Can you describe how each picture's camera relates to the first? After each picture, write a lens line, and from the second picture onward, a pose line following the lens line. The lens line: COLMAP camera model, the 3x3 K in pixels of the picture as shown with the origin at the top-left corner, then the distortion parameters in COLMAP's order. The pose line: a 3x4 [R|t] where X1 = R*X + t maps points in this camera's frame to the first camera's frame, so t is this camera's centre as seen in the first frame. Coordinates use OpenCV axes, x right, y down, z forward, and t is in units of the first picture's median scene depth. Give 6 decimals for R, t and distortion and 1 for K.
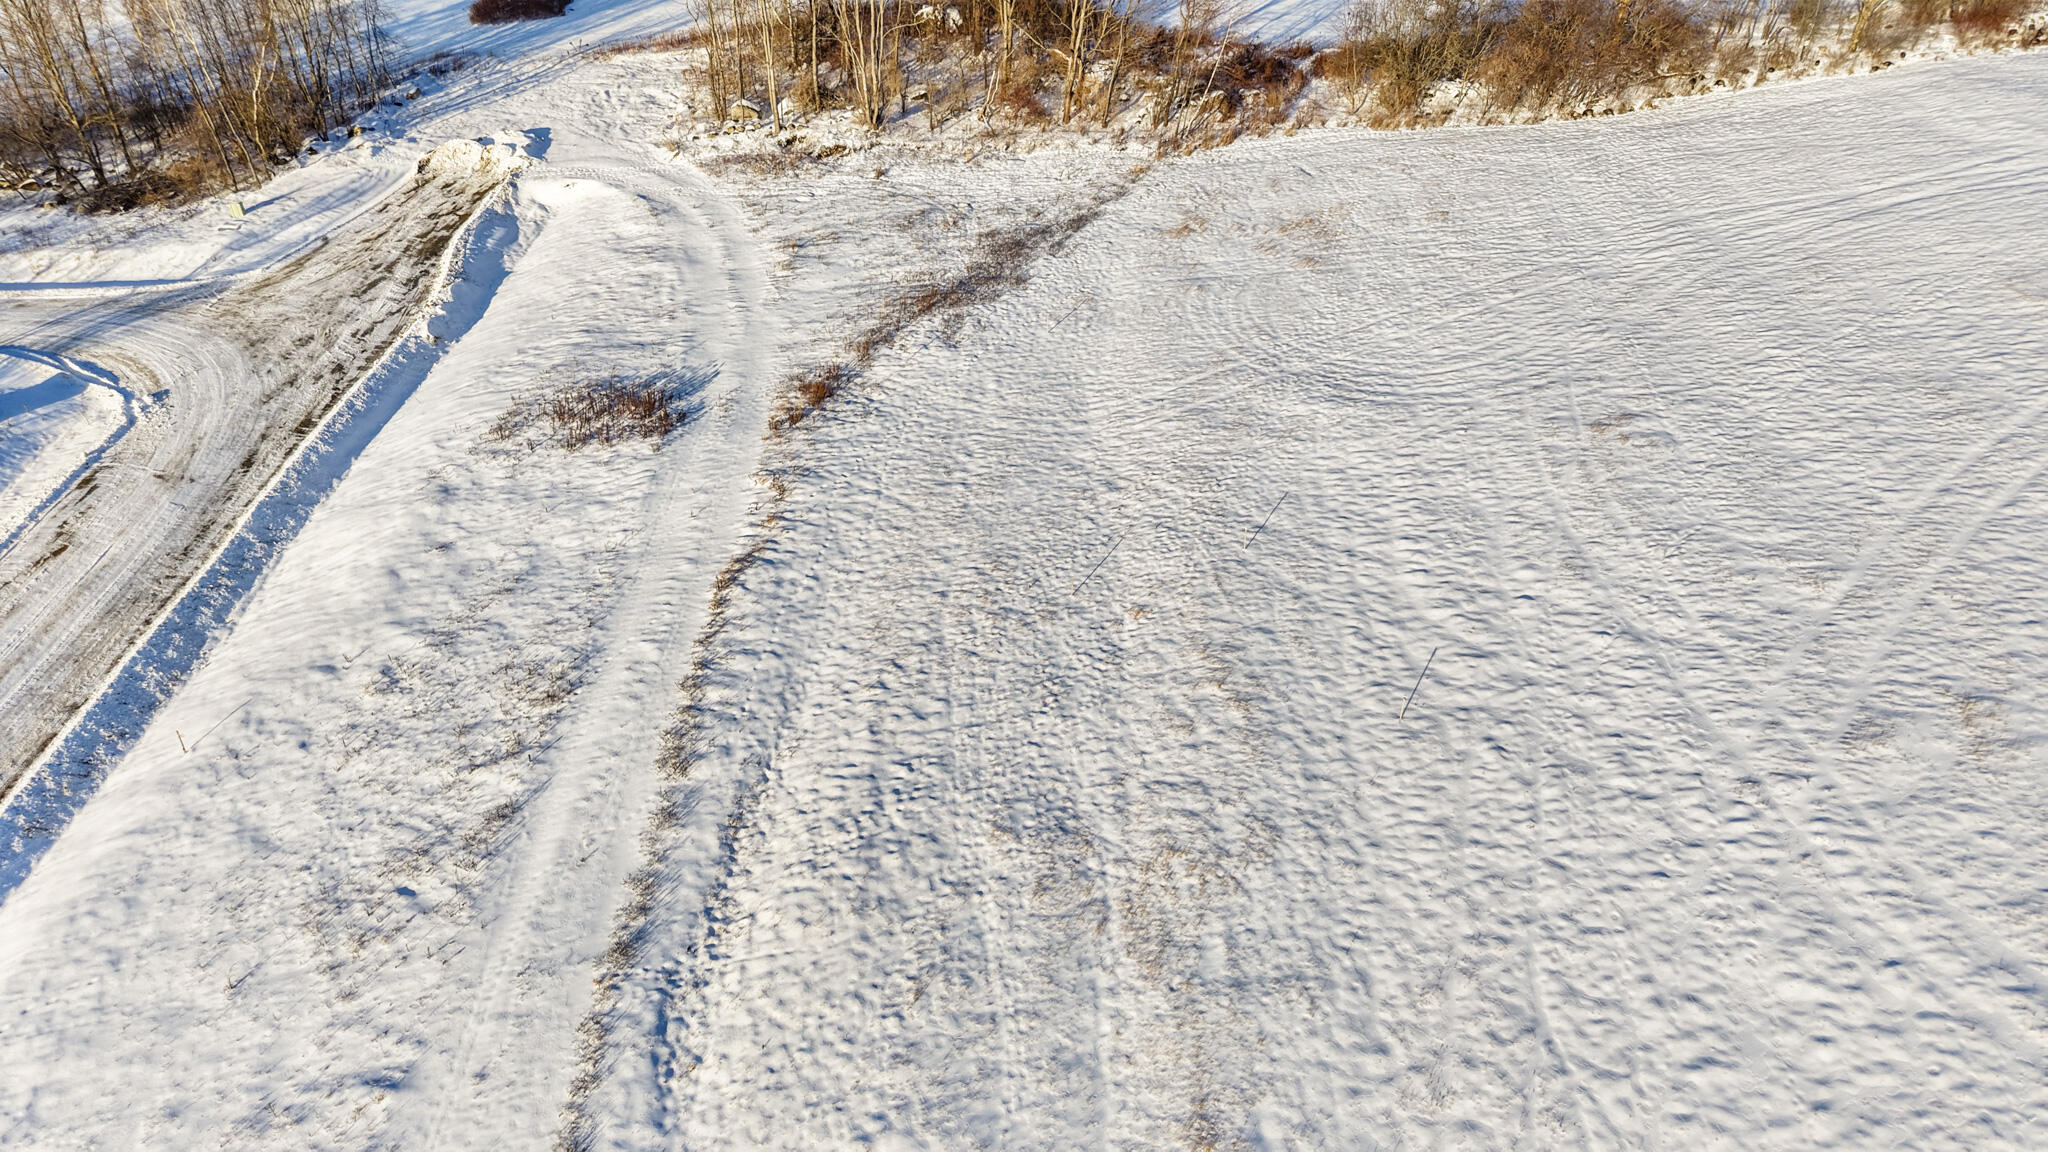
lens RADIAL K [[1363.7, 0, 1024.0], [0, 1363.7, 576.0], [0, 0, 1]] dist [0.024148, -0.032091]
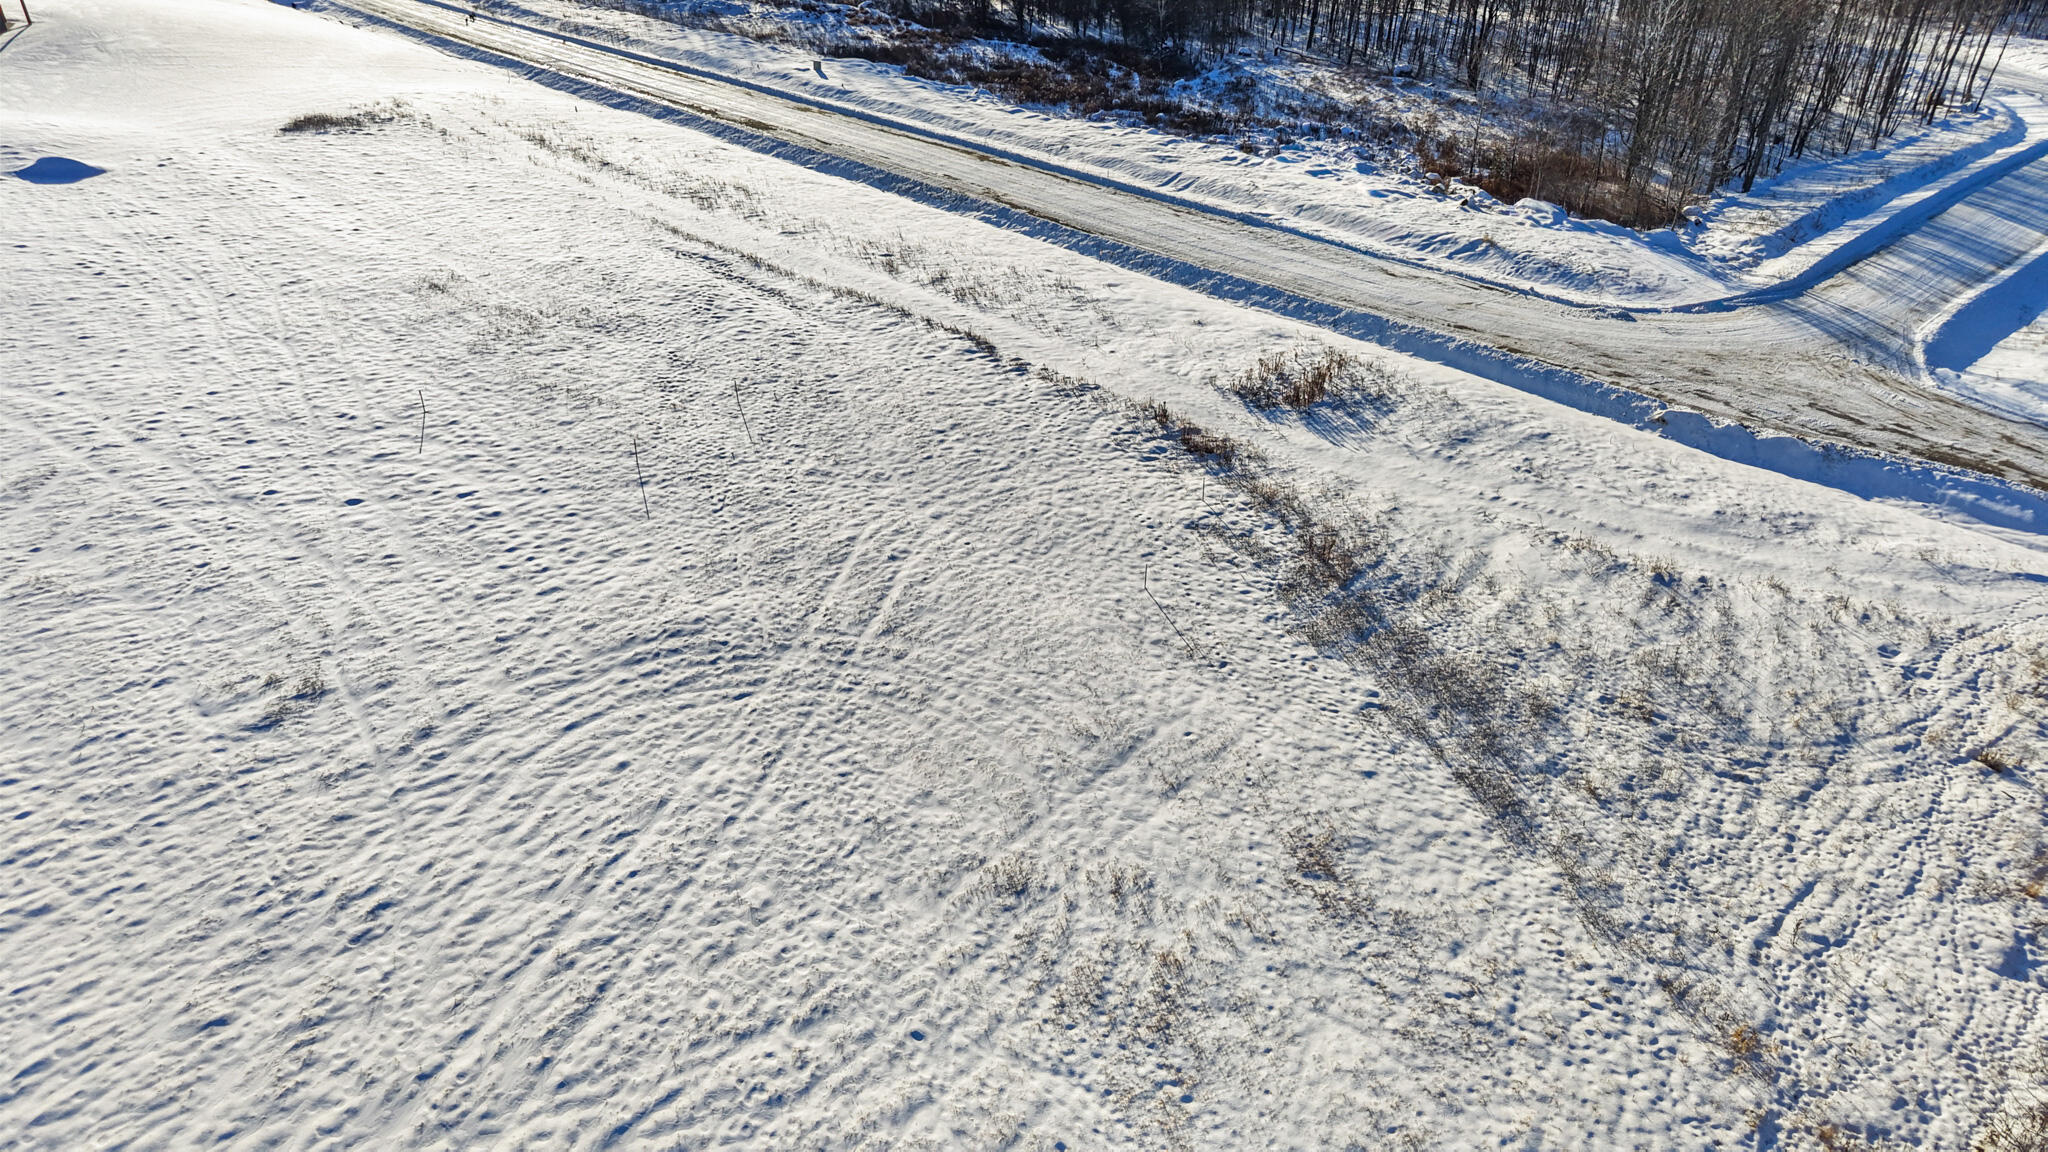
lens RADIAL K [[1373.9, 0, 1024.0], [0, 1373.9, 576.0], [0, 0, 1]] dist [0.021619, -0.026359]
pose [[-0.678051, 0.386013, -0.625492, 0.602660], [-0.441582, 0.466359, 0.766494, -0.842532], [0.587581, 0.795929, -0.145759, 1.294754]]
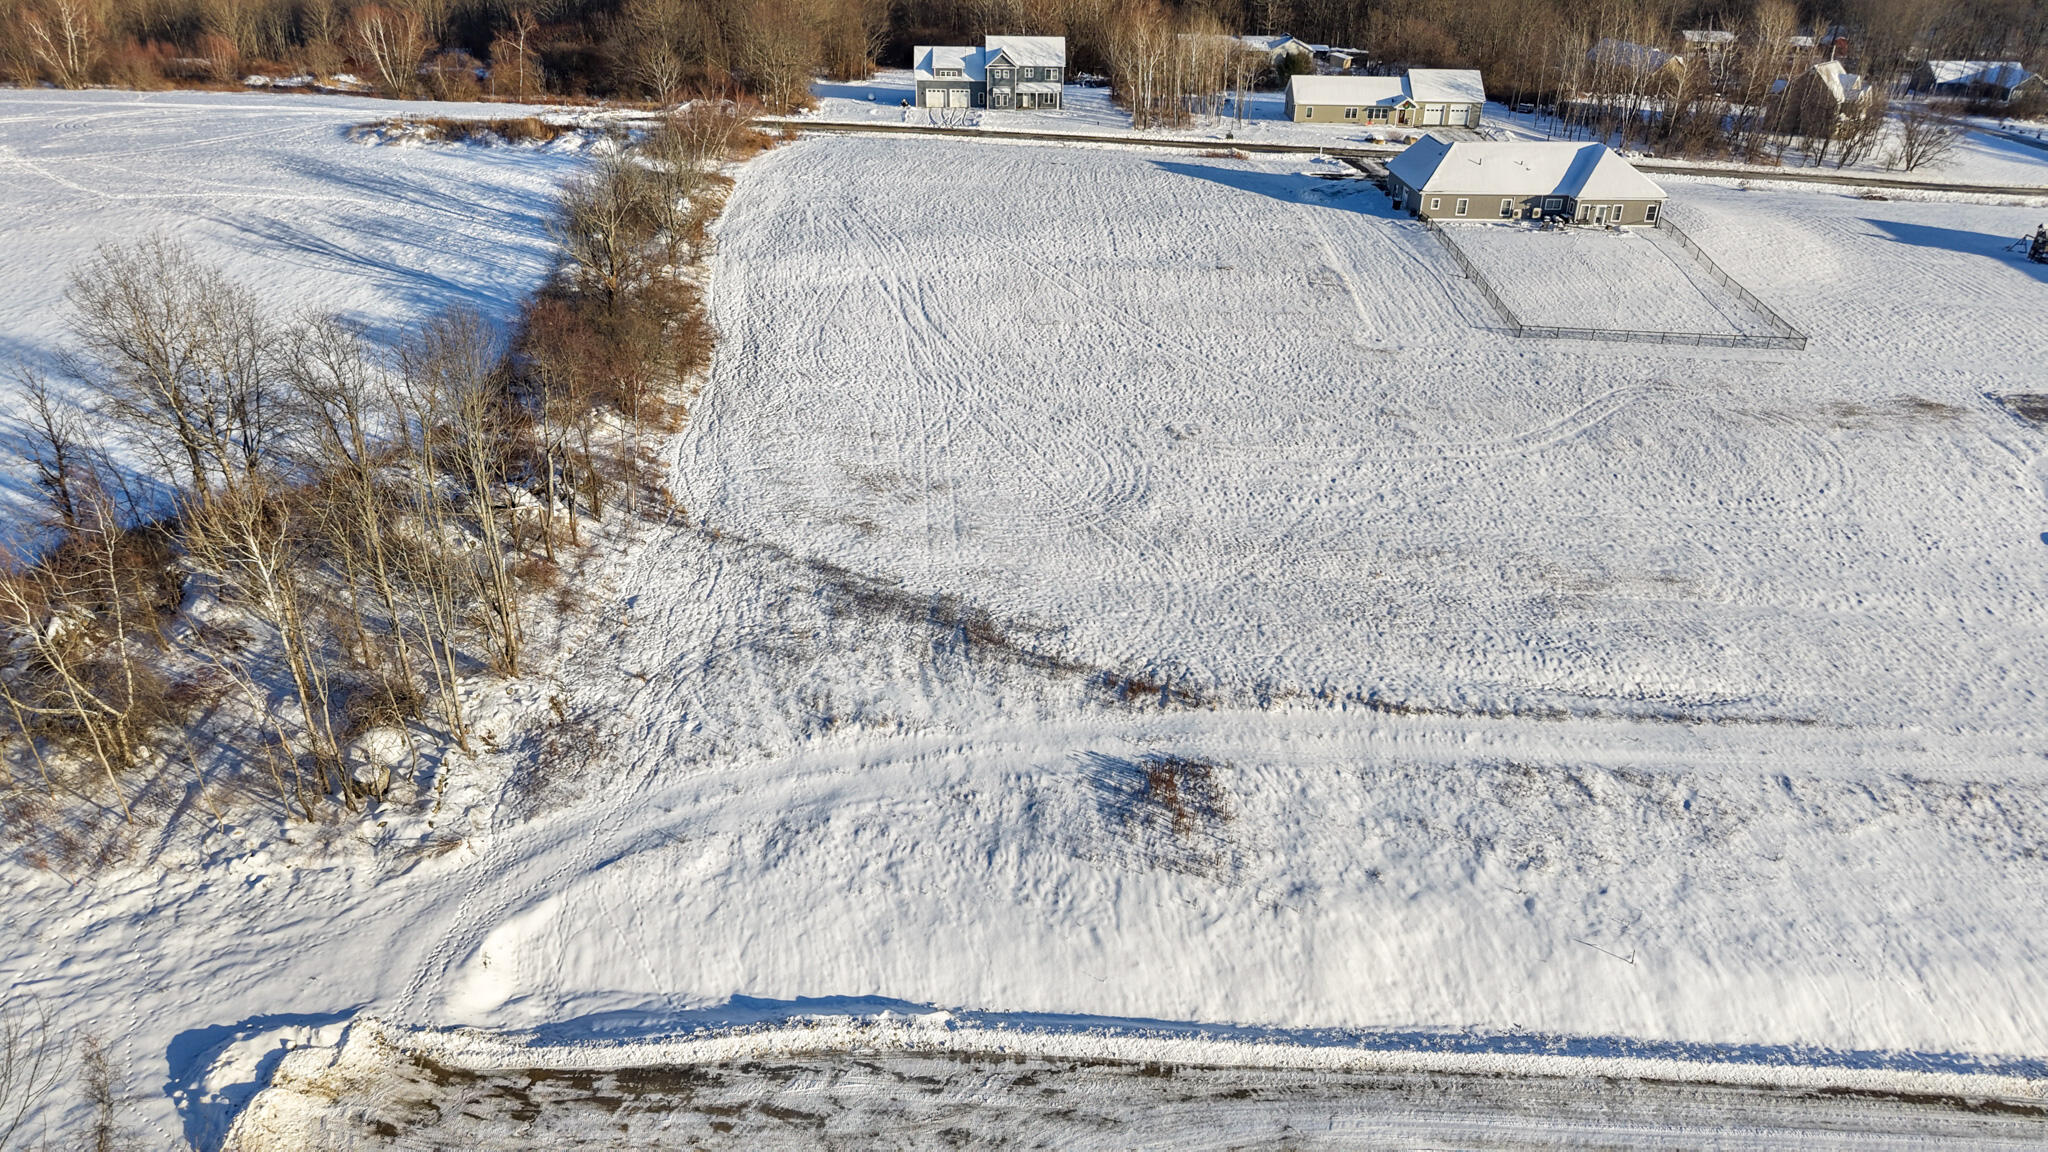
lens RADIAL K [[1338.1, 0, 1022.3], [0, 1338.1, 610.5], [0, 0, 1]] dist [0.019907, -0.020458]
pose [[-0.033490, -0.505169, 0.862371, -1.350507], [0.550088, 0.711083, 0.437908, -0.904589], [-0.834435, 0.489045, 0.254073, 0.848242]]
